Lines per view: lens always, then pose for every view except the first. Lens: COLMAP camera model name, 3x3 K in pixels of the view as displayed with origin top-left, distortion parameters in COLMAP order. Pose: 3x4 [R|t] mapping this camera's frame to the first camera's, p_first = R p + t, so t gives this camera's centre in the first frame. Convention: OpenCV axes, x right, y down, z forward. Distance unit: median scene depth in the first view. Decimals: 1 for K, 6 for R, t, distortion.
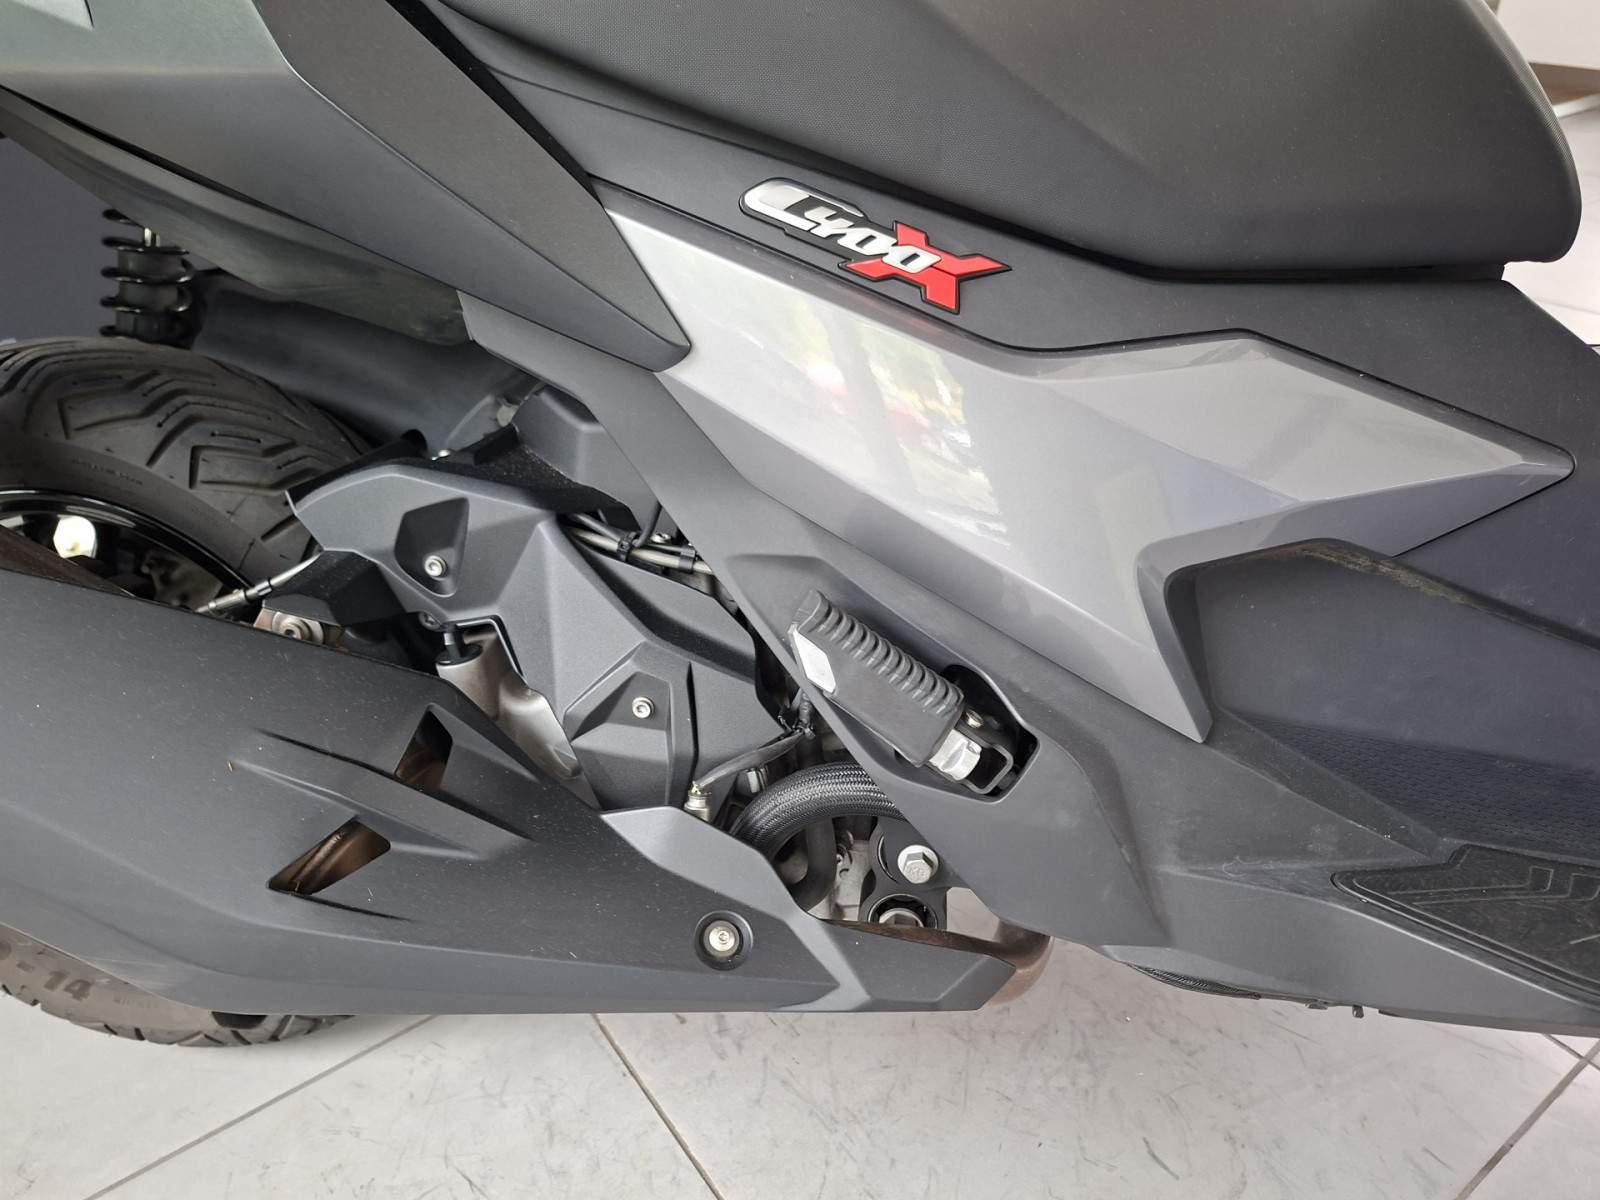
lens RADIAL K [[1145.4, 0, 793.6], [0, 1145.4, 599.0], [0, 0, 1]] dist [0.078463, -0.061060]
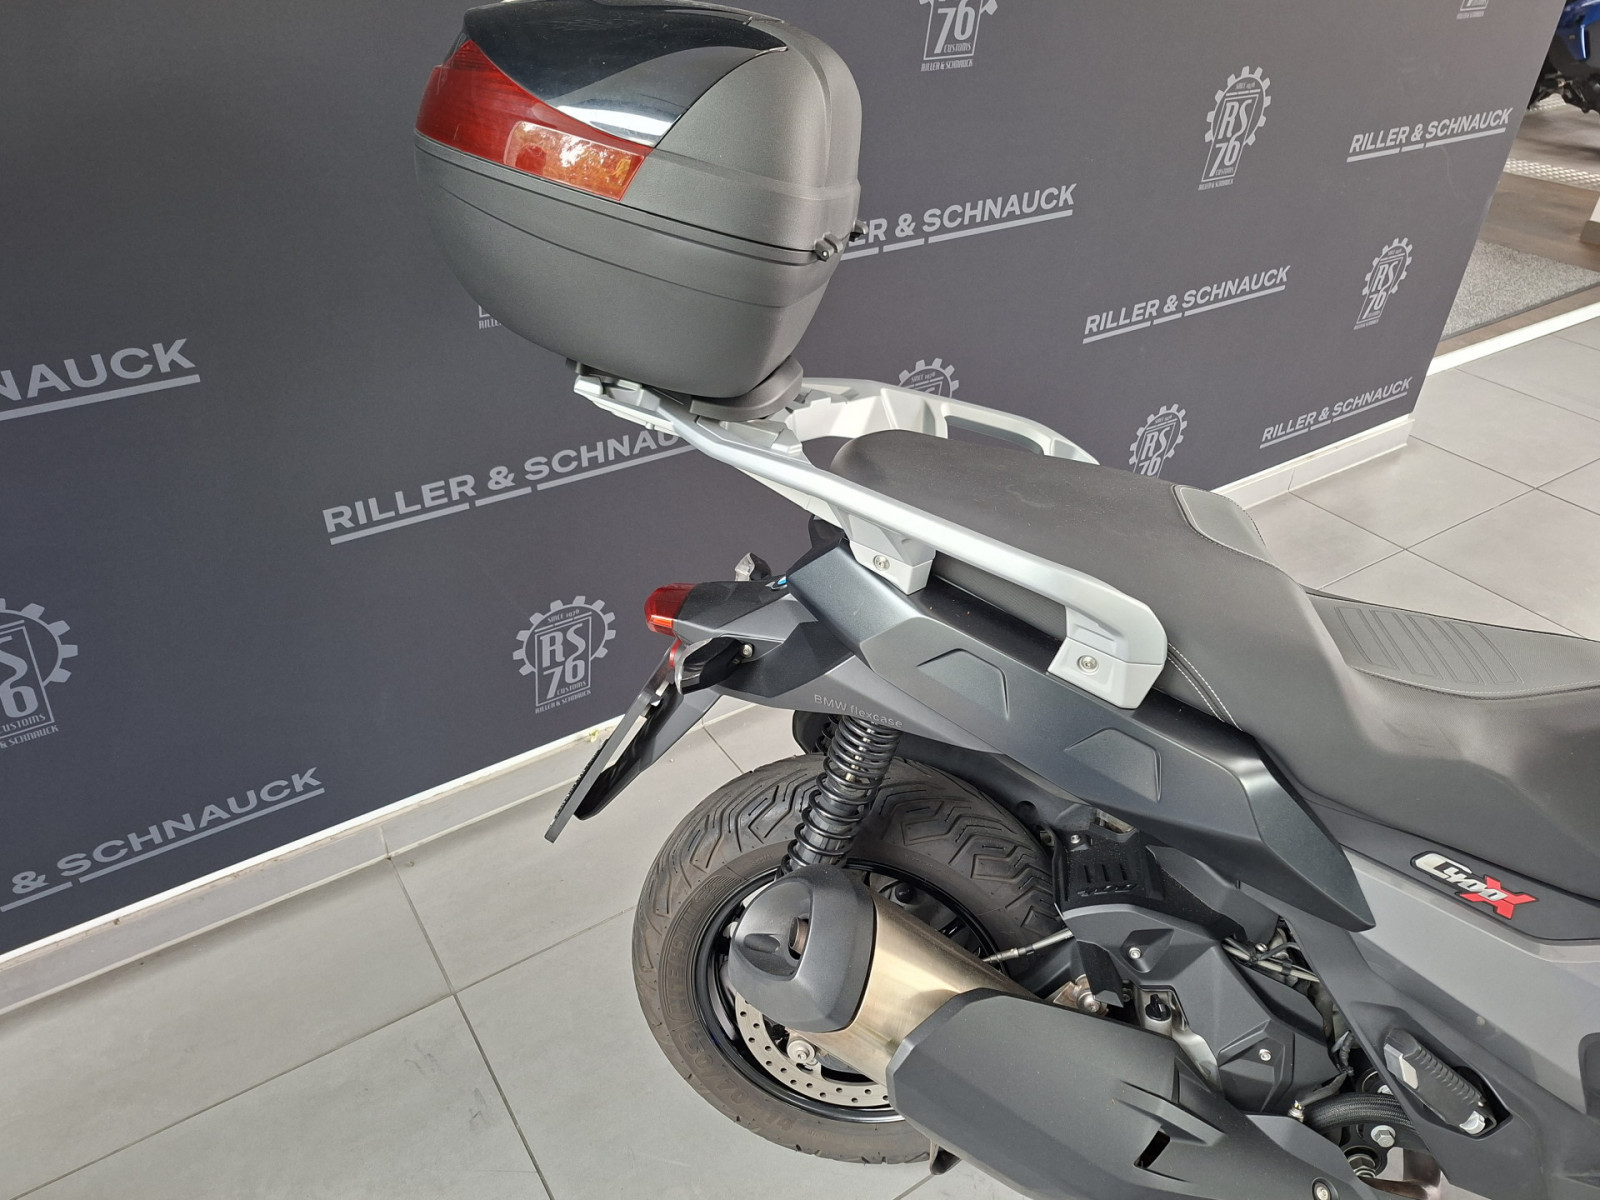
lens RADIAL K [[1145.4, 0, 800.5], [0, 1145.4, 592.4], [0, 0, 1]] dist [0.078463, -0.061060]
pose [[0.996890, 0.077994, 0.011293, -0.968413], [-0.078254, 0.996624, 0.024835, -0.641295], [-0.009318, -0.025642, 0.999628, -0.852549]]
